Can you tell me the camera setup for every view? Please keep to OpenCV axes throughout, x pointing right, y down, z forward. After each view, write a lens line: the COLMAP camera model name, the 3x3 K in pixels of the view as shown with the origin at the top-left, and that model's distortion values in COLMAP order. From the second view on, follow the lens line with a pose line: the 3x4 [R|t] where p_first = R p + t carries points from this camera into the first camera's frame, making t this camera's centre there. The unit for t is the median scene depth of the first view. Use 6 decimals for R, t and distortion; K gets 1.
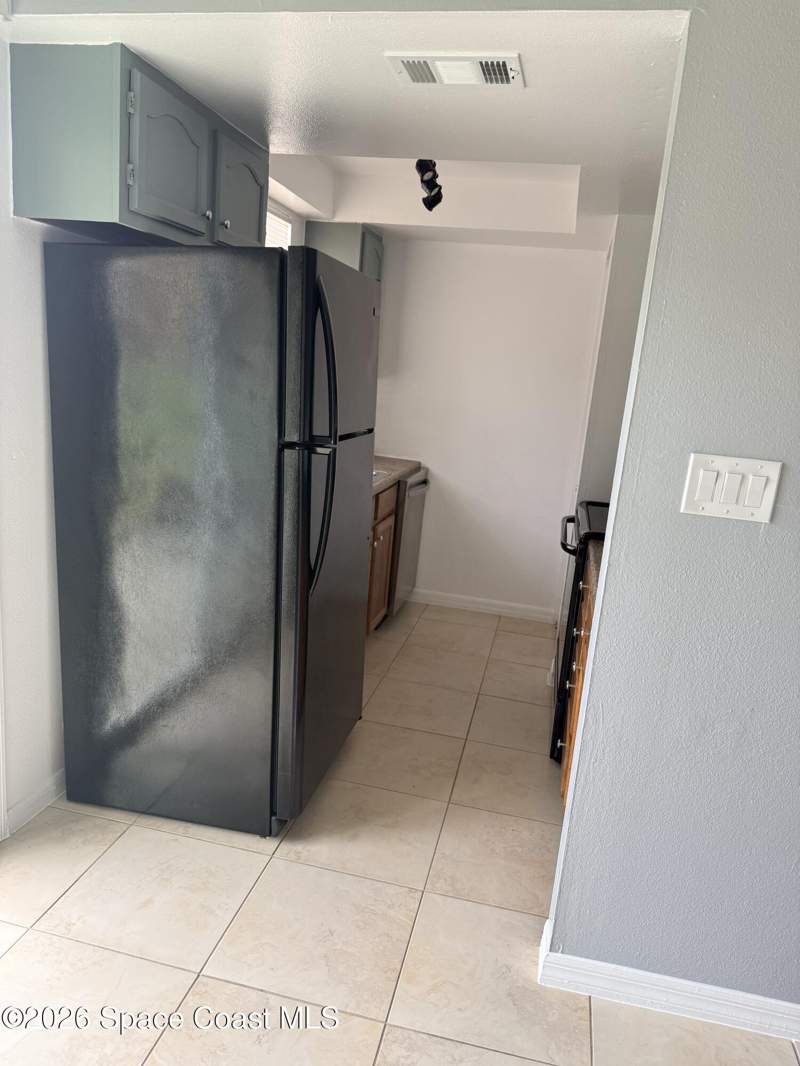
lens RADIAL K [[747.9, 0, 400.0], [0, 747.9, 533.0], [0, 0, 1]] dist [-0.005009, -0.002086]
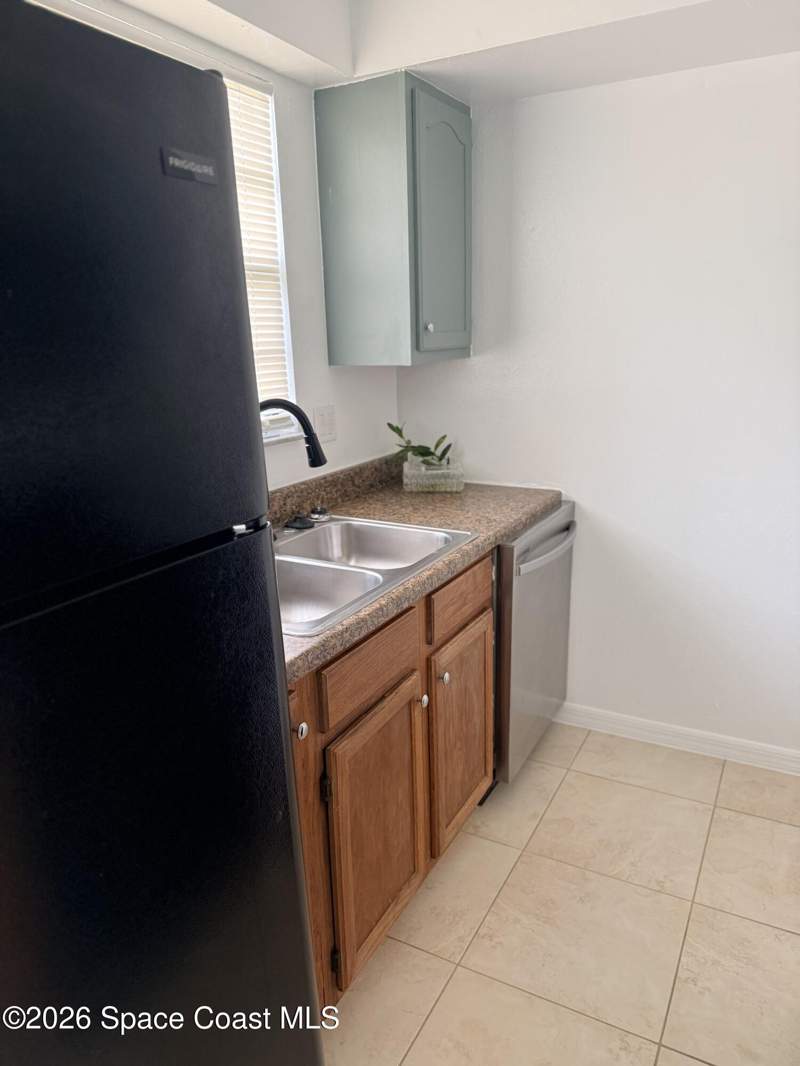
lens RADIAL K [[758.0, 0, 400.0], [0, 758.0, 533.0], [0, 0, 1]] dist [0.052857, -0.001677]
pose [[0.955523, -0.045370, -0.291404, 0.089161], [0.053437, 0.998375, 0.019780, -0.091520], [0.290034, -0.034472, 0.956395, 0.443051]]
